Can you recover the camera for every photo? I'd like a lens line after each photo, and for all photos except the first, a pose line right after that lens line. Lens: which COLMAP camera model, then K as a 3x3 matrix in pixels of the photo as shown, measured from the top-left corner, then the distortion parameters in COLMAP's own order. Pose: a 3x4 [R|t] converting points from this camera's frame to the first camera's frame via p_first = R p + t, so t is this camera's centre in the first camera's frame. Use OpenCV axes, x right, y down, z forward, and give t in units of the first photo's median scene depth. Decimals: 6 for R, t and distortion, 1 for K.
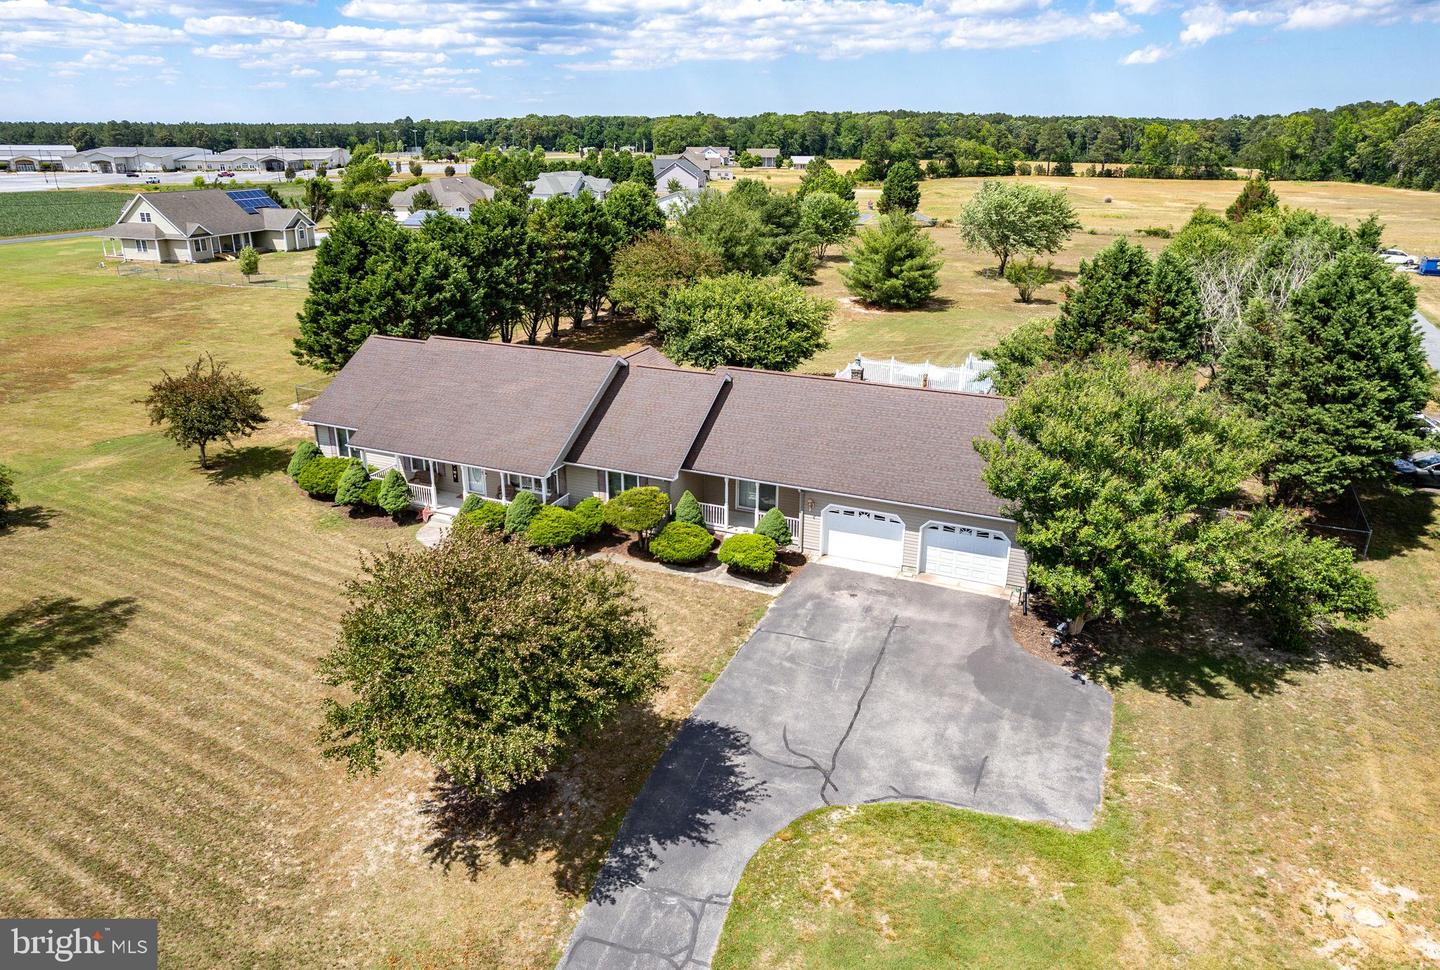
lens RADIAL K [[951.0, 0, 720.0], [0, 951.0, 485.0], [0, 0, 1]] dist [-0.073983, 0.069240]
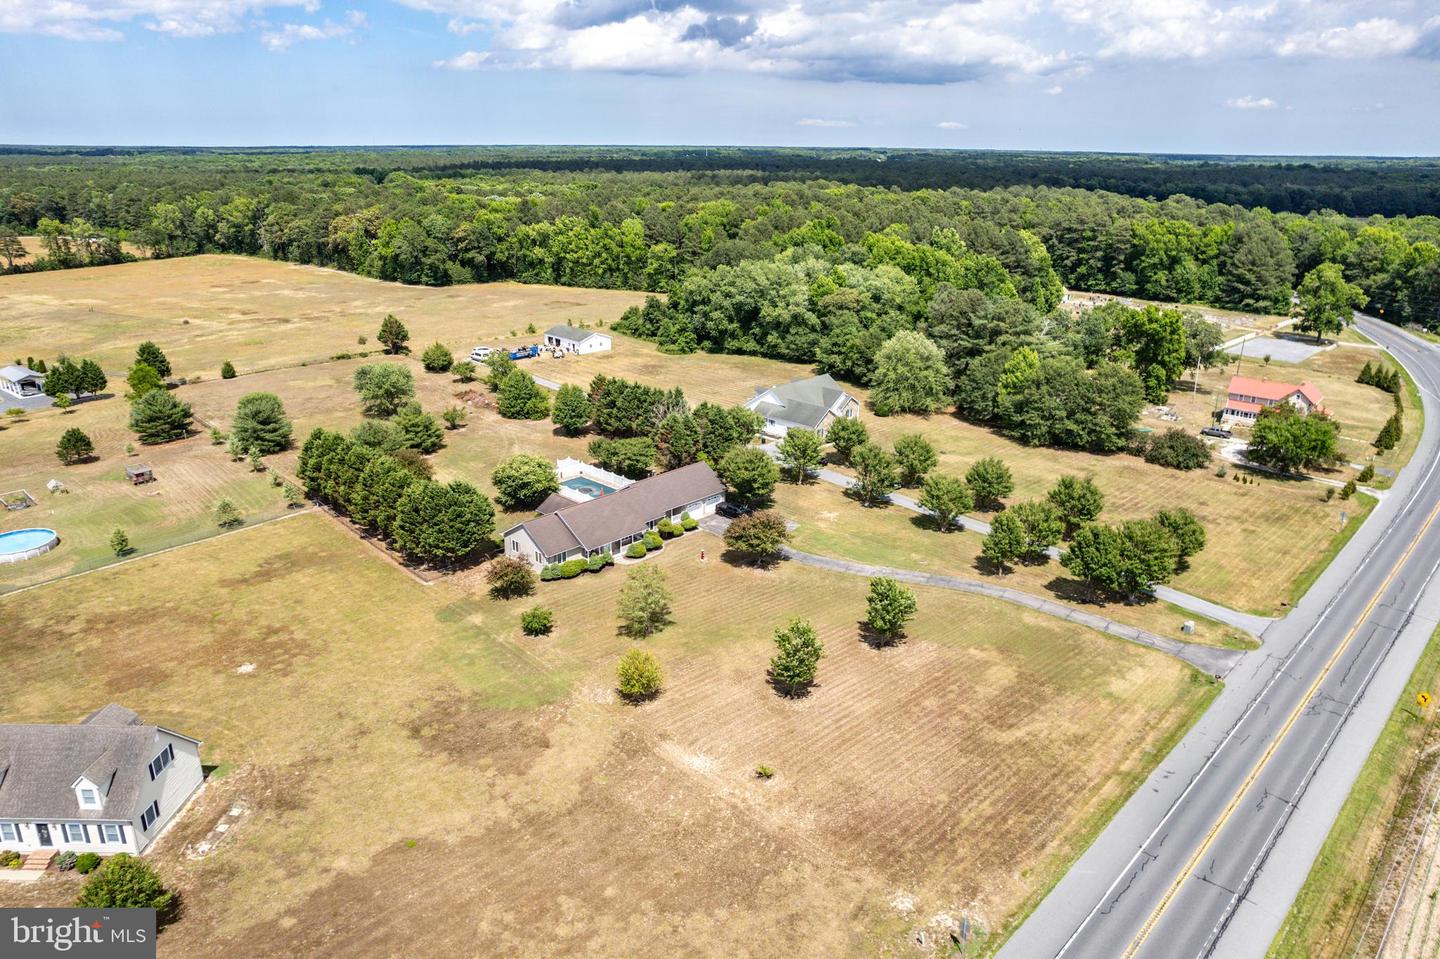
lens RADIAL K [[948.7, 0, 720.0], [0, 948.7, 479.5], [0, 0, 1]] dist [-0.080666, 0.074563]
pose [[0.352631, -0.316208, 0.880718, -2.077808], [0.326105, 0.923702, 0.201072, -0.527366], [-0.877101, 0.216303, 0.428843, -0.484342]]
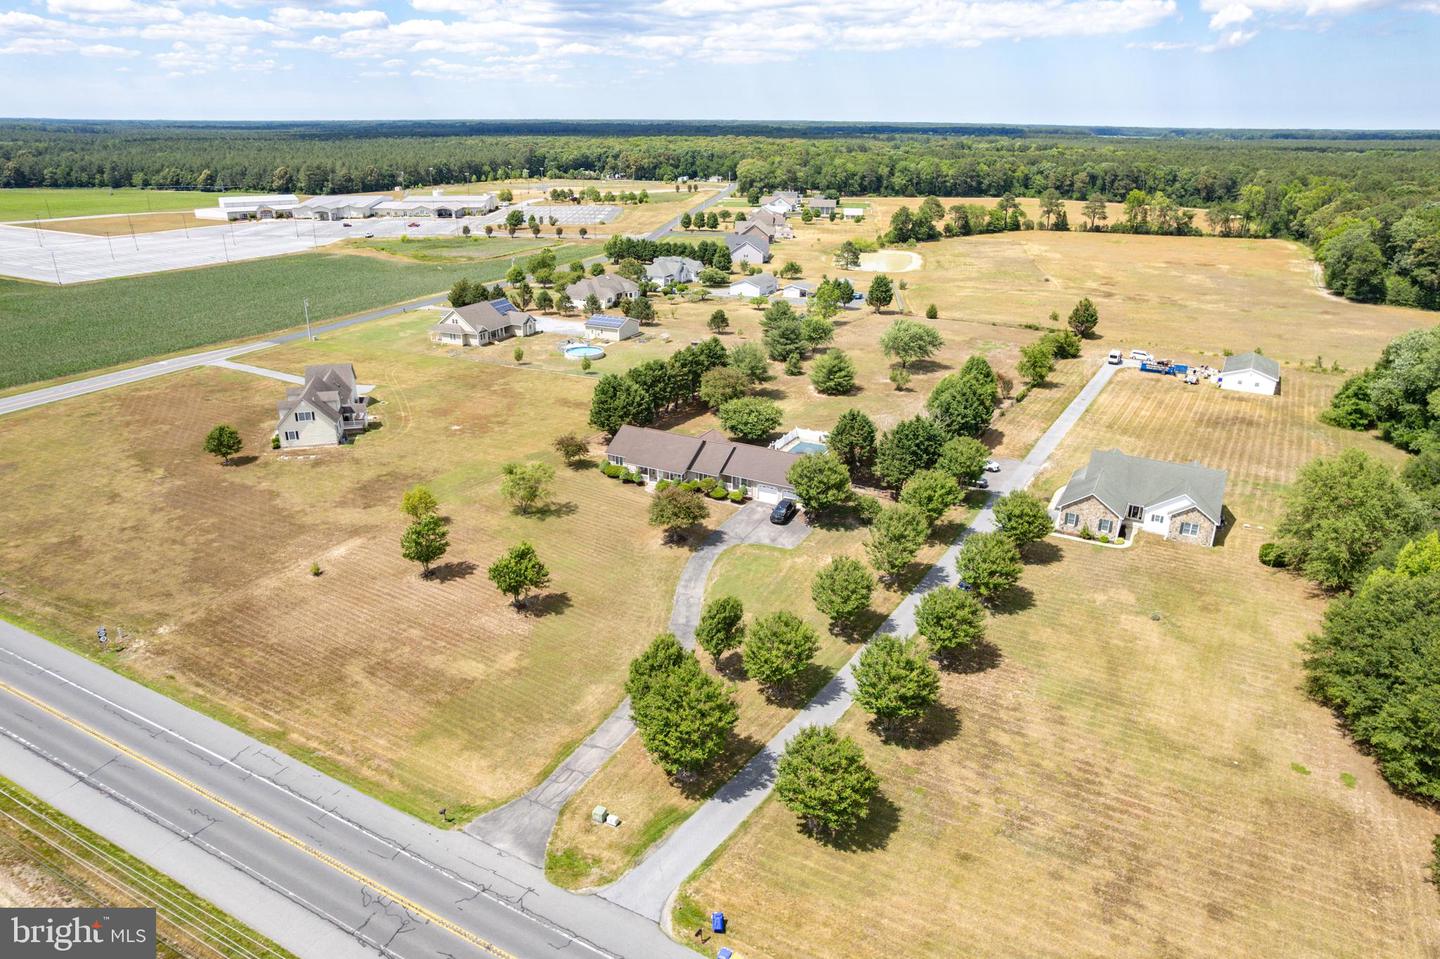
lens RADIAL K [[924.4, 0, 731.3], [0, 924.4, 435.2], [0, 0, 1]] dist [-0.036895, 0.001489]
pose [[0.996994, 0.029022, -0.071833, 0.179195], [-0.031301, 0.999035, -0.030807, -0.038132], [0.070869, 0.032963, 0.996941, -1.777040]]
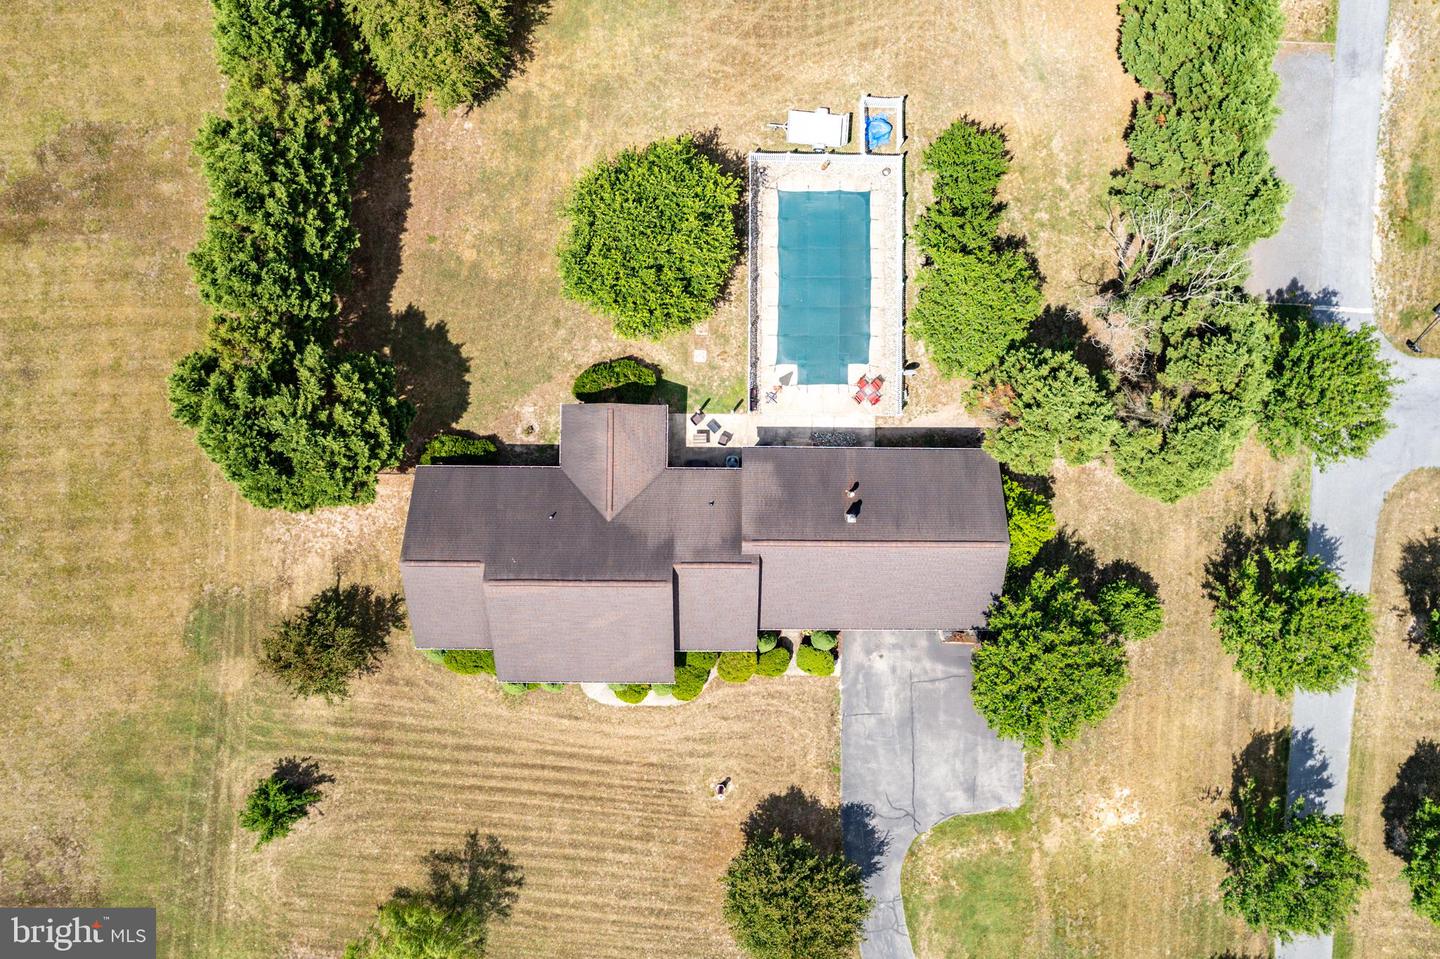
lens RADIAL K [[952.7, 0, 712.8], [0, 952.7, 462.6], [0, 0, 1]] dist [-0.087002, 0.077336]
pose [[0.920090, -0.391566, 0.010486, -0.010917], [0.125380, 0.319767, 0.939164, -1.024505], [-0.371098, -0.862801, 0.343309, 0.532189]]
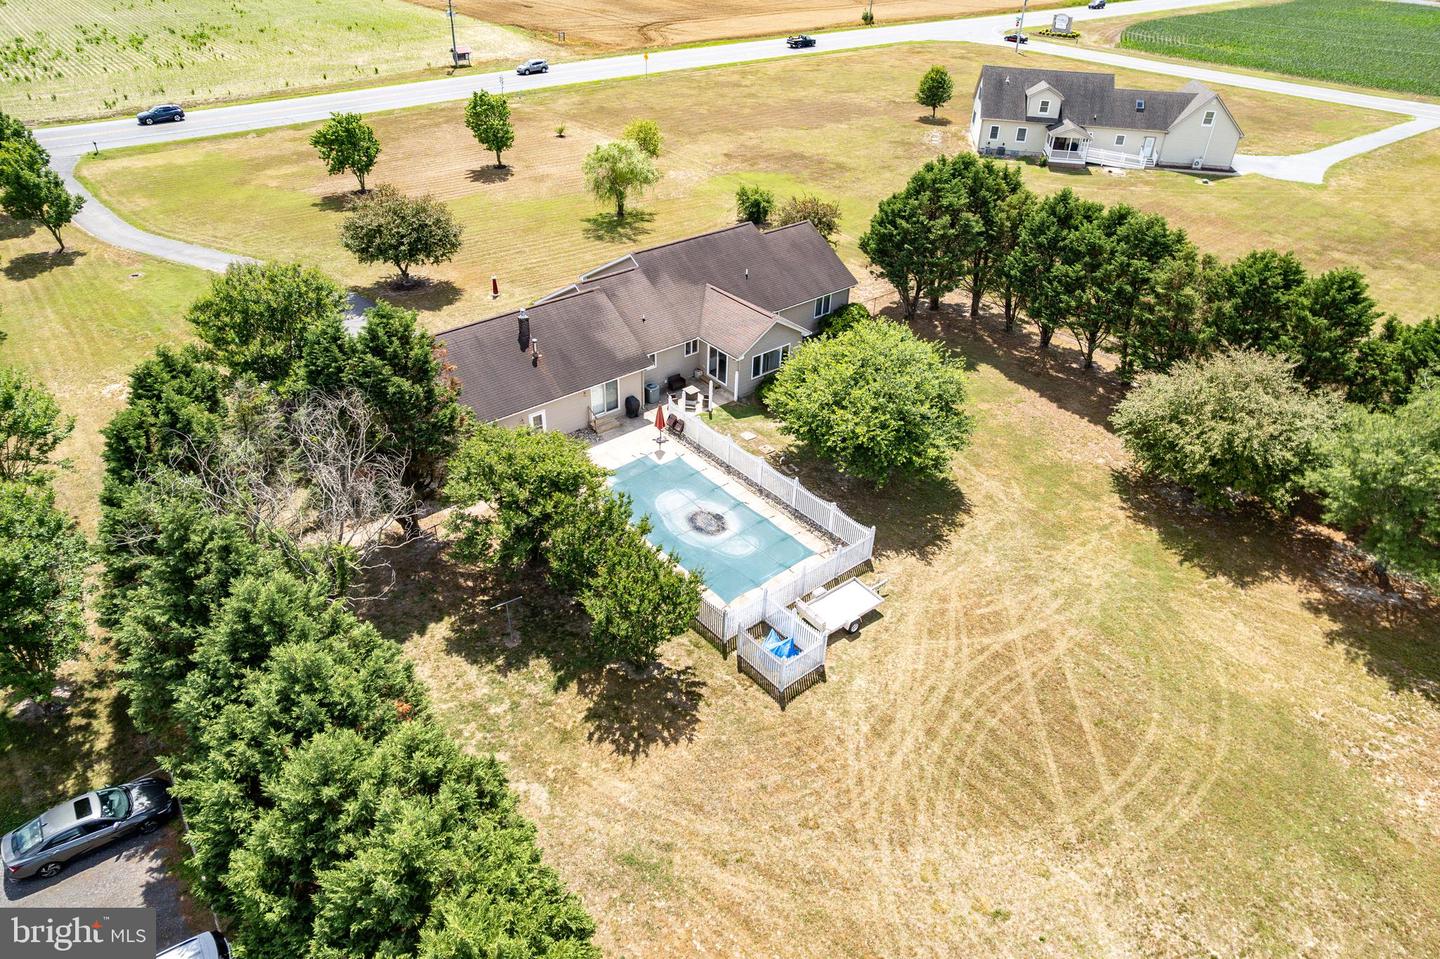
lens RADIAL K [[948.7, 0, 720.0], [0, 948.7, 479.5], [0, 0, 1]] dist [-0.080666, 0.074563]
pose [[-0.438398, 0.489465, -0.753811, 0.818734], [-0.340000, 0.686062, 0.643210, -0.665943], [0.831990, 0.538278, -0.134350, 1.140425]]
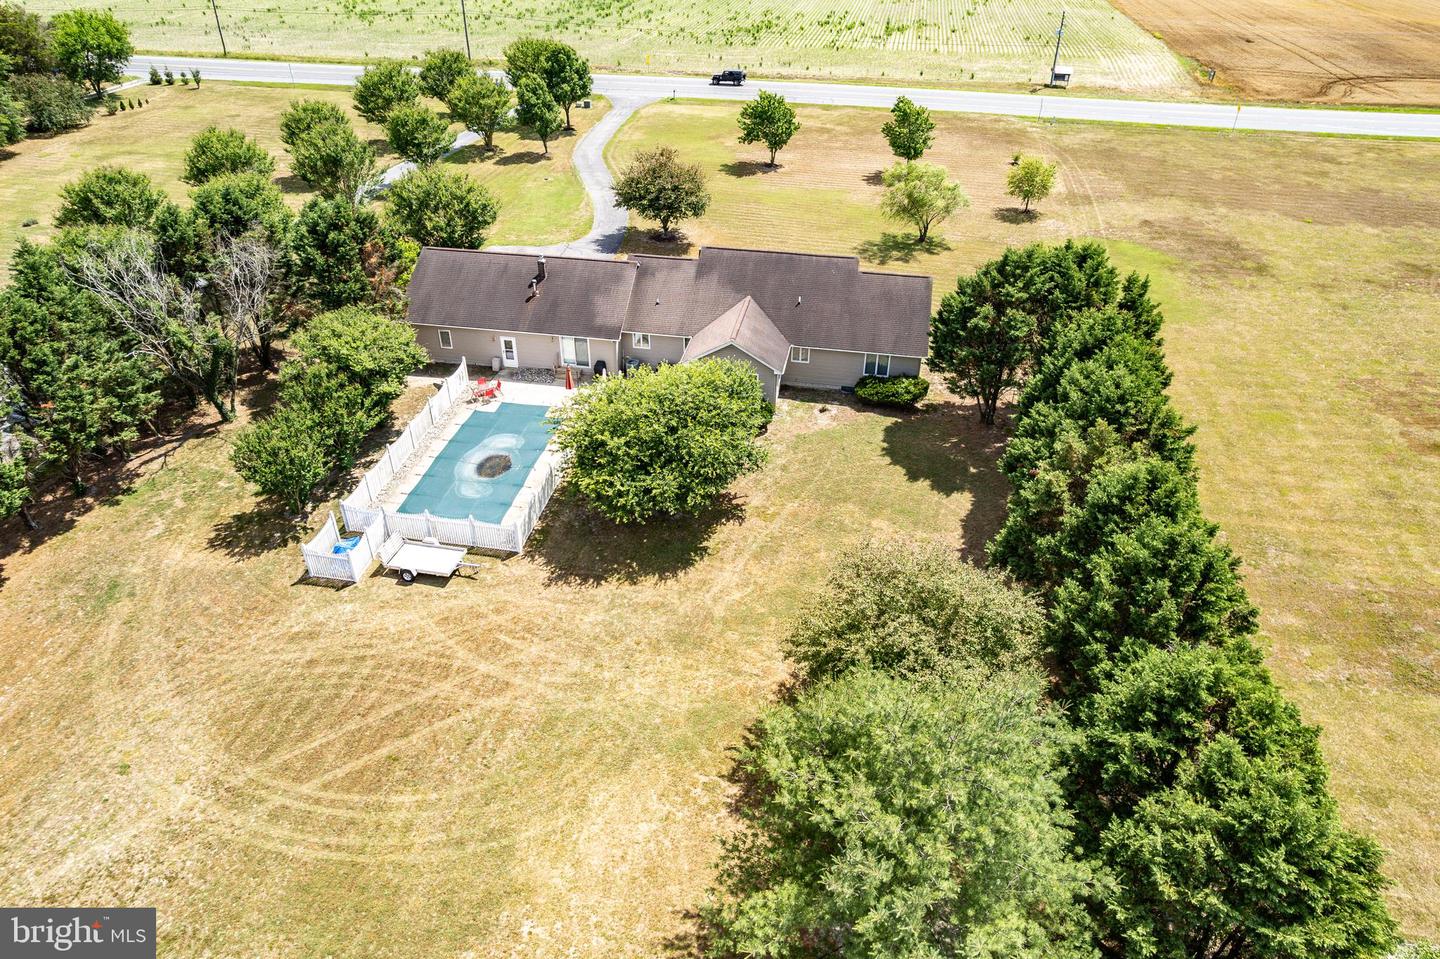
lens RADIAL K [[952.7, 0, 712.8], [0, 952.7, 462.6], [0, 0, 1]] dist [-0.087002, 0.077336]
pose [[-0.972243, 0.119385, -0.201222, 0.164322], [-0.091207, 0.598600, 0.795838, -0.864491], [0.215462, 0.792101, -0.571097, 1.630563]]
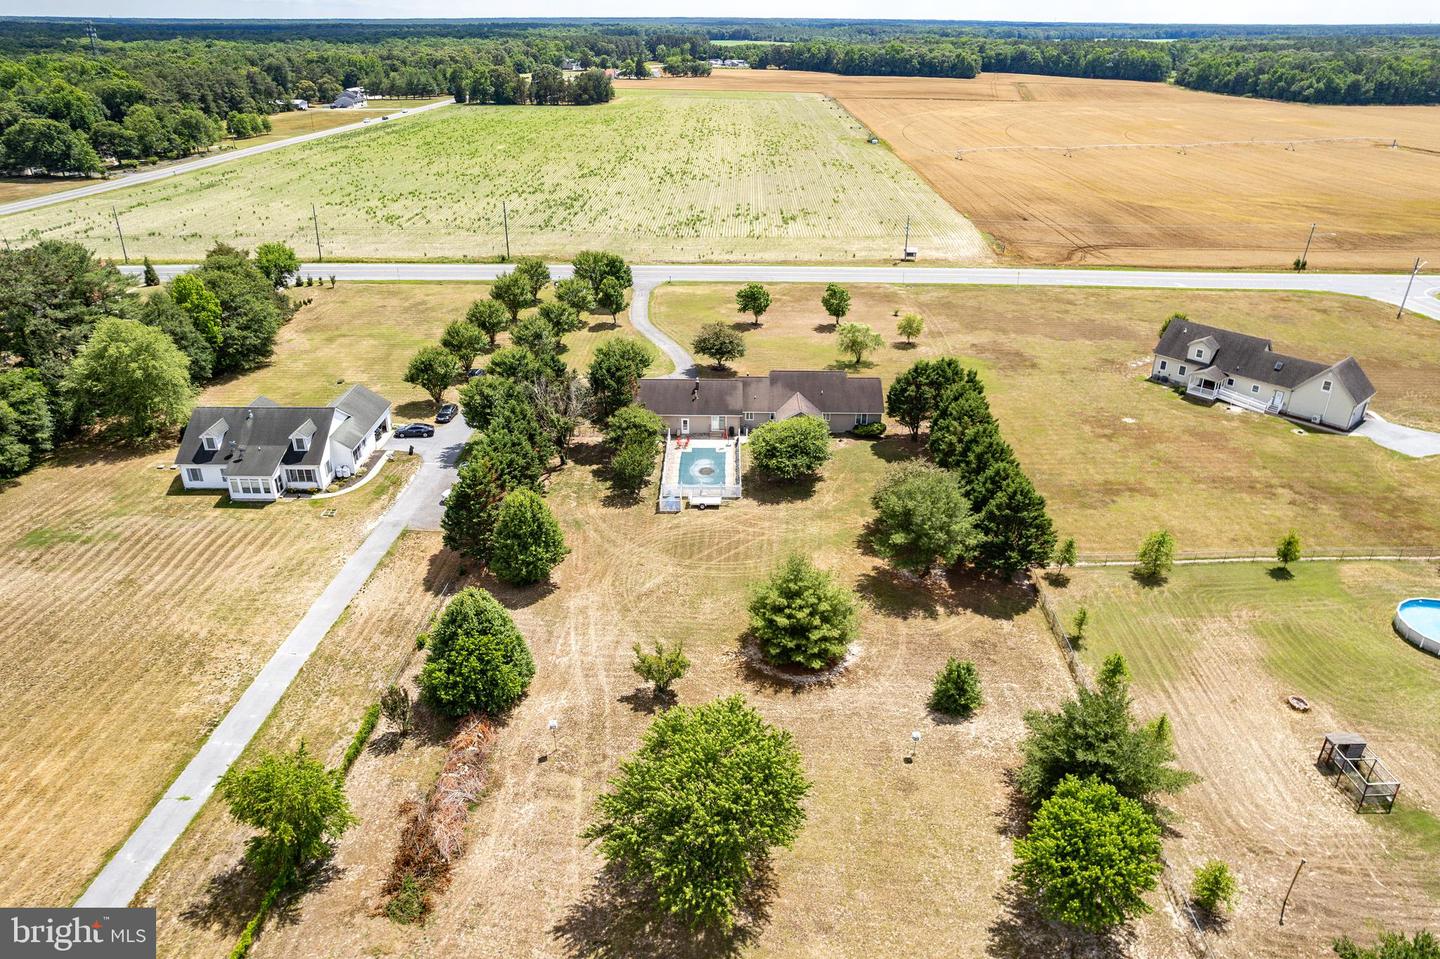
lens RADIAL K [[965.2, 0, 699.4], [0, 965.2, 464.4], [0, 0, 1]] dist [-0.091597, 0.078633]
pose [[-0.925799, 0.158428, -0.343215, 0.945215], [-0.134452, 0.710561, 0.690670, -1.584532], [0.353297, 0.685568, -0.636536, 2.402119]]
